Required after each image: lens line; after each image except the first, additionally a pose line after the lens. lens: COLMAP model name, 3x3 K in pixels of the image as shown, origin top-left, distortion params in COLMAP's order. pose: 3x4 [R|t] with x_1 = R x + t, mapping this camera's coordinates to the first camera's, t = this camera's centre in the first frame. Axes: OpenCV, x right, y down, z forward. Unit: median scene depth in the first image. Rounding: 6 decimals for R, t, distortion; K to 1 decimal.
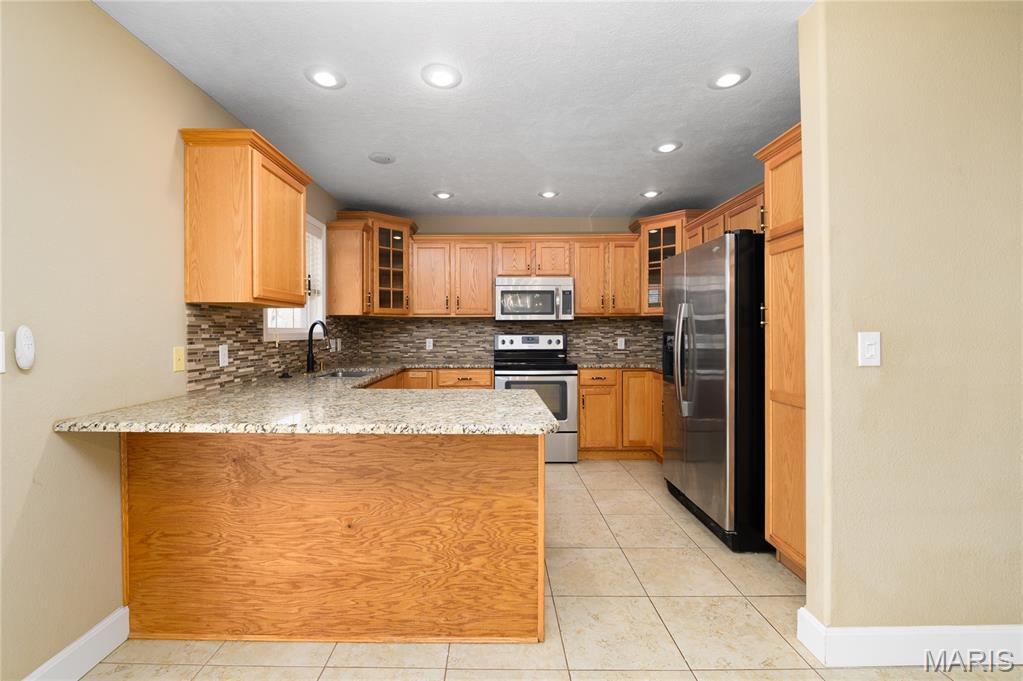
lens RADIAL K [[438.0, 0, 508.3], [0, 438.0, 333.8], [0, 0, 1]] dist [-0.004281, -0.000809]
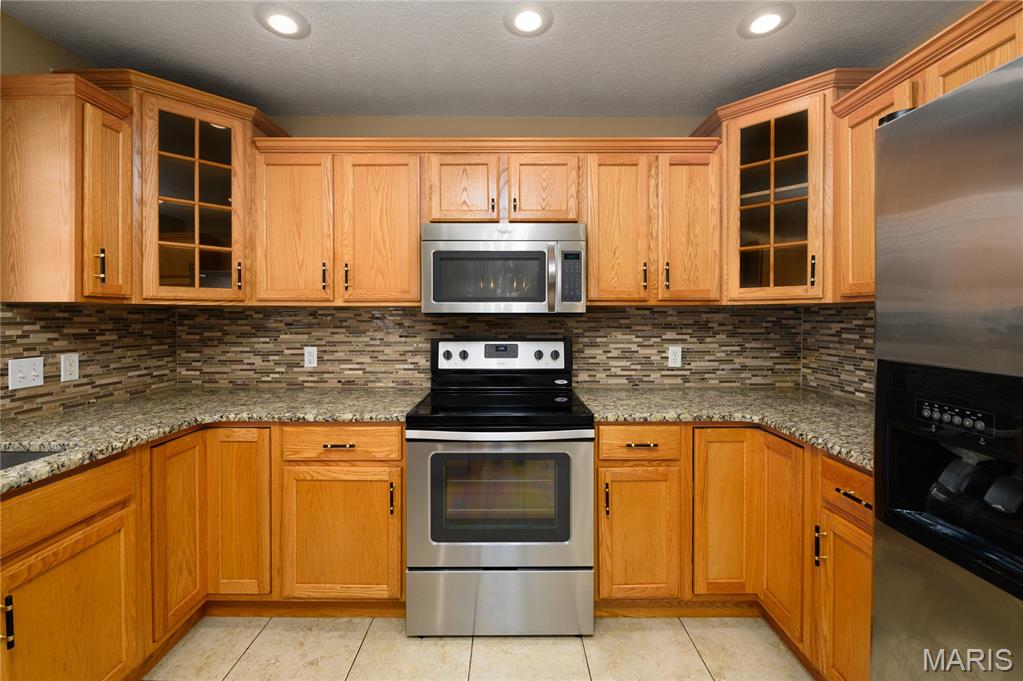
lens RADIAL K [[419.8, 0, 513.0], [0, 419.8, 318.9], [0, 0, 1]] dist [-0.007706, 0.000619]
pose [[0.999826, 0.003653, -0.018299, 0.083455], [-0.003644, 0.999993, 0.000499, -0.027138], [0.018300, -0.000432, 0.999832, 0.575979]]
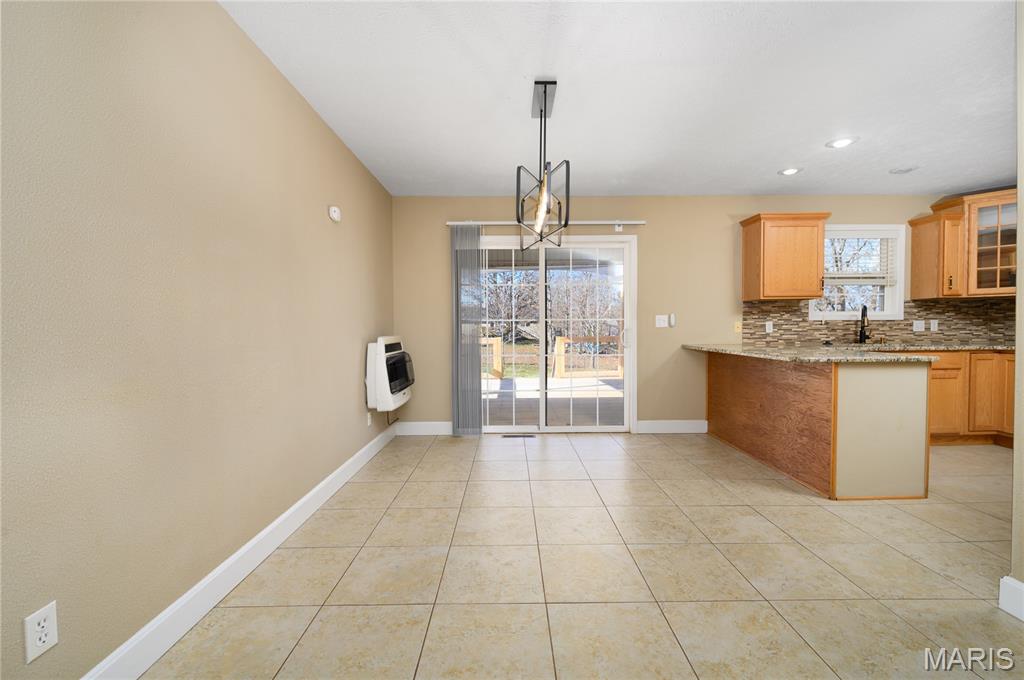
lens RADIAL K [[423.6, 0, 494.3], [0, 423.6, 341.1], [0, 0, 1]] dist [-0.009995, -0.000209]
pose [[-0.023044, 0.031025, -0.999253, 0.701917], [0.001829, 0.999518, 0.030991, 0.029608], [0.999733, -0.001113, -0.023090, -0.089412]]
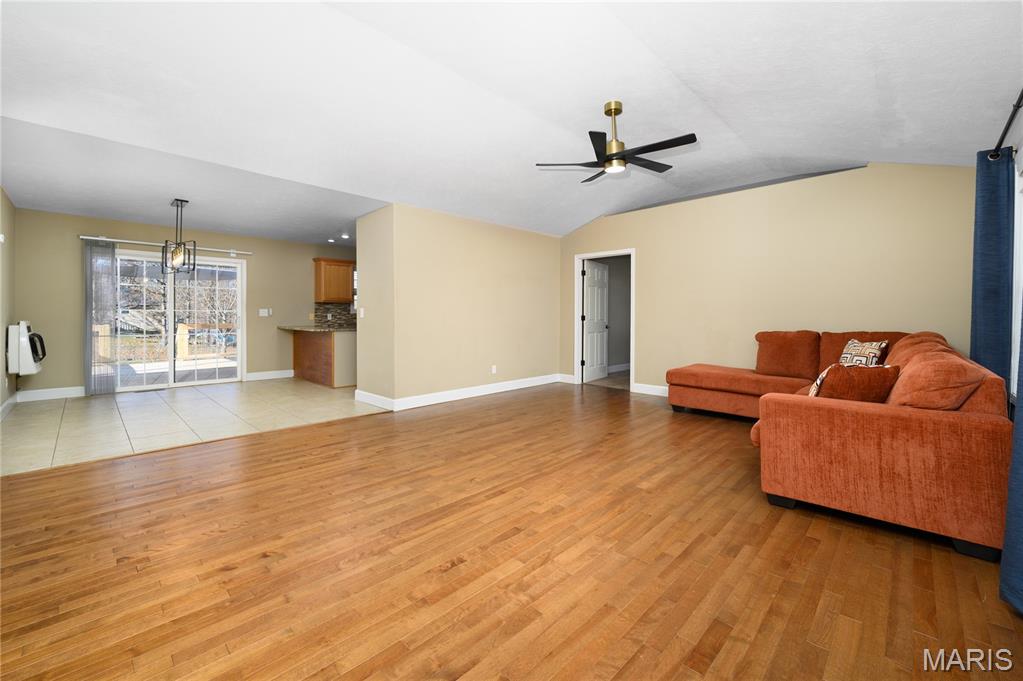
lens RADIAL K [[419.8, 0, 534.2], [0, 419.8, 320.9], [0, 0, 1]] dist [-0.007706, 0.000619]
pose [[0.744098, 0.008672, -0.668015, 1.657771], [-0.006899, 0.999962, 0.005296, 0.031101], [0.668035, 0.000668, 0.744129, -0.245664]]
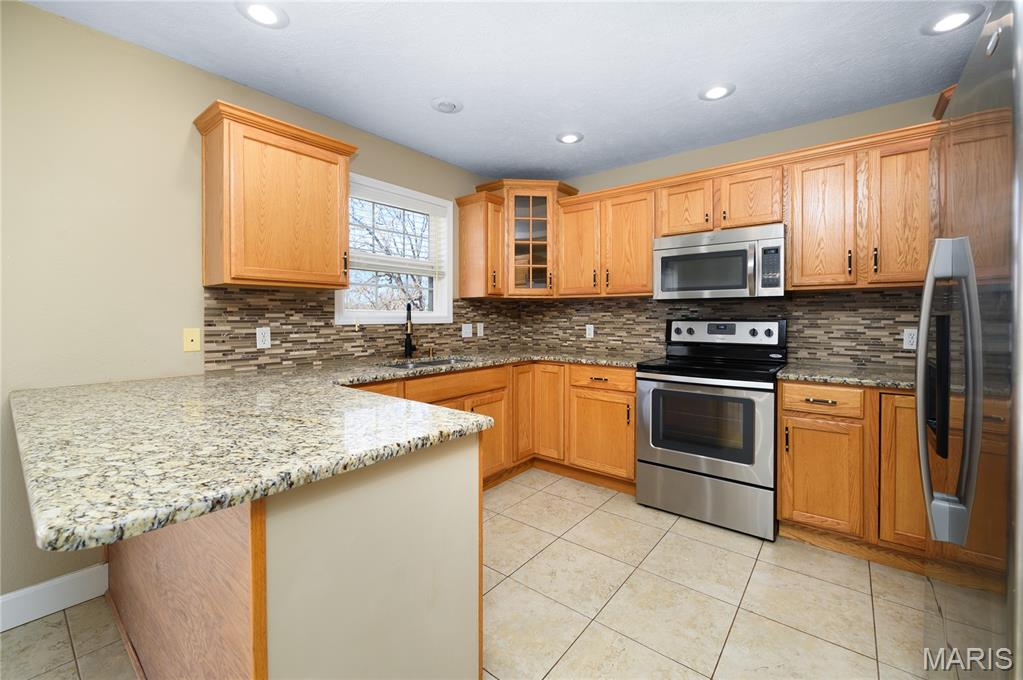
lens RADIAL K [[423.2, 0, 519.8], [0, 423.2, 320.9], [0, 0, 1]] dist [-0.009995, -0.000209]
pose [[0.773242, 0.008772, -0.634050, 0.249505], [-0.006581, 0.999961, 0.005808, 0.000389], [0.634076, -0.000318, 0.773270, 0.358089]]
